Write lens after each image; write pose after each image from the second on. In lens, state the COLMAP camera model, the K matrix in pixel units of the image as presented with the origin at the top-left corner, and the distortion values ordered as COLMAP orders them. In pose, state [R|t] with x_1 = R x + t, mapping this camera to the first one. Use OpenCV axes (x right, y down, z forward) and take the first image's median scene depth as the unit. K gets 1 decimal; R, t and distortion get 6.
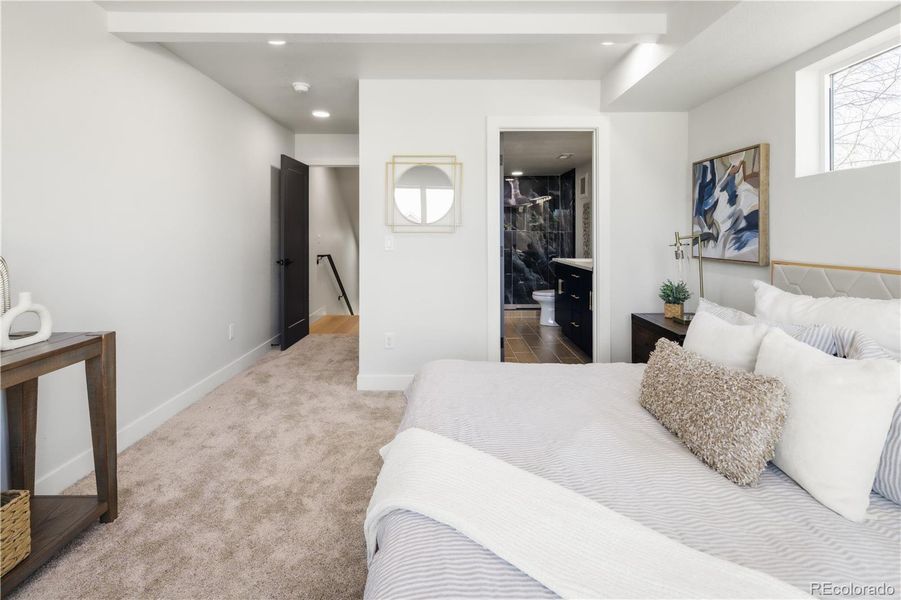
lens RADIAL K [[438.2, 0, 449.2], [0, 438.2, 232.4], [0, 0, 1]] dist [0.002852, -0.000281]
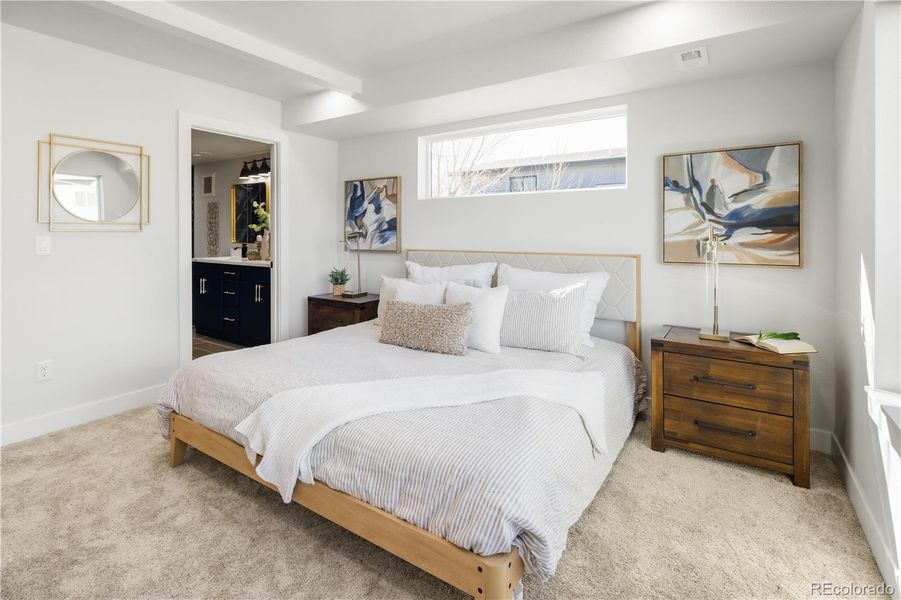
lens RADIAL K [[438.2, 0, 449.2], [0, 438.2, 232.4], [0, 0, 1]] dist [0.002852, -0.000281]
pose [[0.560563, 0.000278, 0.828112, -0.432541], [-0.001610, 0.999998, 0.000755, 0.000062], [-0.828111, -0.001756, 0.560562, -0.036857]]
